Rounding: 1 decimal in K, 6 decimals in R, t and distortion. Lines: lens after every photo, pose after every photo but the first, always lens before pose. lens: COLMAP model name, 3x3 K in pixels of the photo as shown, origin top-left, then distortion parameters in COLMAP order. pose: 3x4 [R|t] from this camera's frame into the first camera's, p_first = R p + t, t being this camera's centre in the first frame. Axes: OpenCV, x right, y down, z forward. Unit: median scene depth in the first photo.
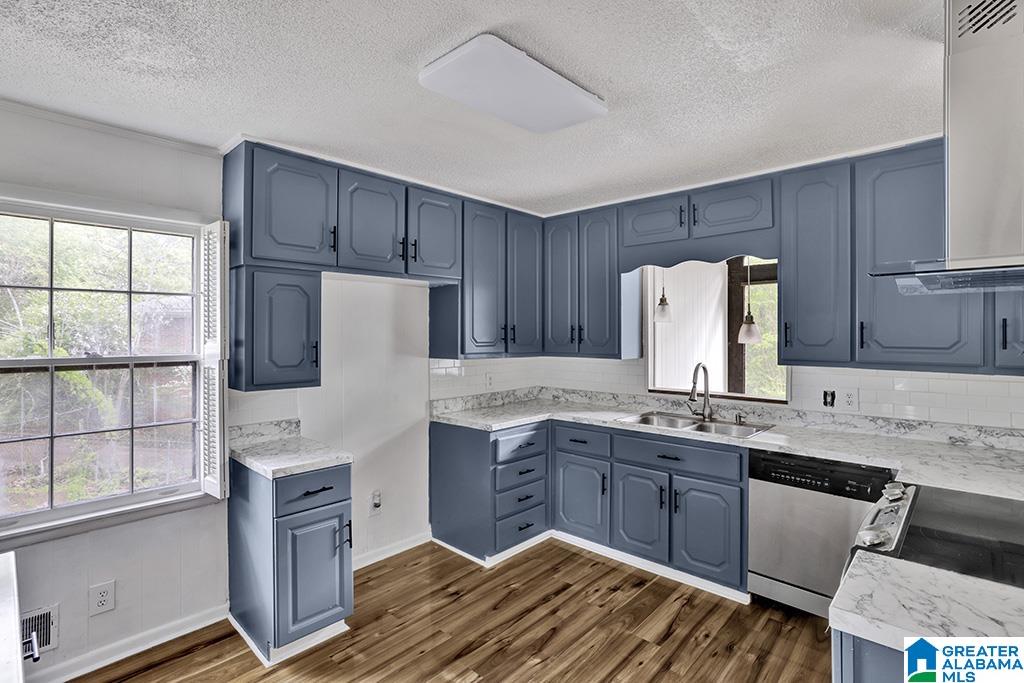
lens RADIAL K [[494.0, 0, 511.4], [0, 494.0, 336.8], [0, 0, 1]] dist [-0.049859, 0.025594]
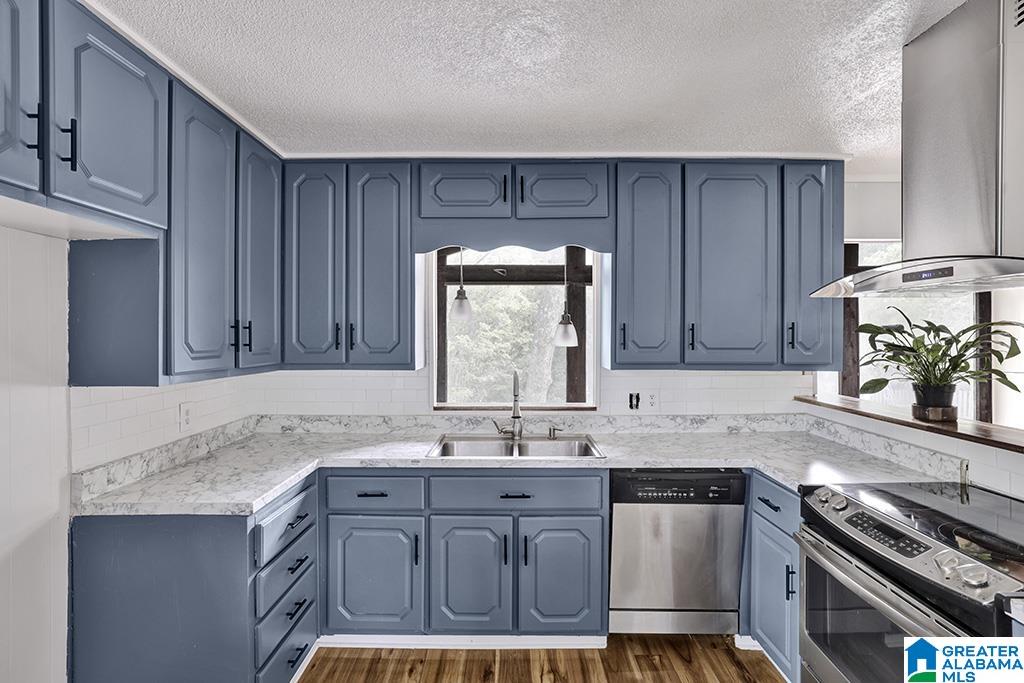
lens RADIAL K [[494.0, 0, 511.4], [0, 494.0, 336.8], [0, 0, 1]] dist [-0.049859, 0.025594]
pose [[0.730420, -0.002624, 0.682993, -0.199998], [0.003460, 0.999994, 0.000141, -0.004389], [-0.682989, 0.002260, 0.730425, 0.416735]]
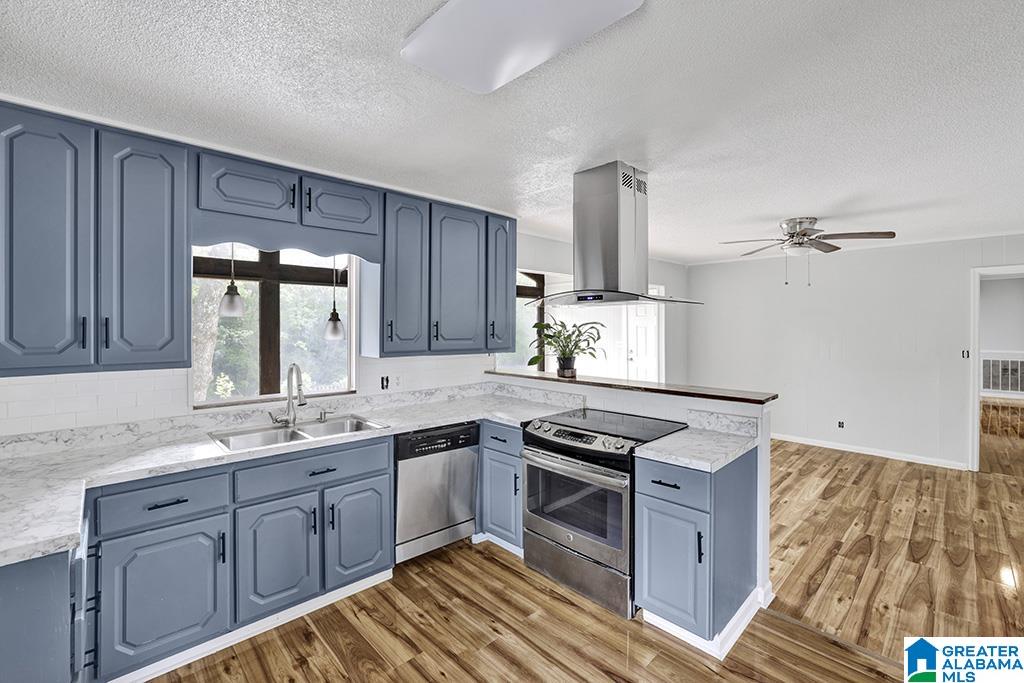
lens RADIAL K [[439.8, 0, 508.4], [0, 439.8, 331.1], [0, 0, 1]] dist [-0.048882, 0.015794]
pose [[0.058638, -0.004956, 0.998267, -0.412195], [0.008565, 0.999953, 0.004461, -0.005934], [-0.998243, 0.008288, 0.058678, 0.588453]]
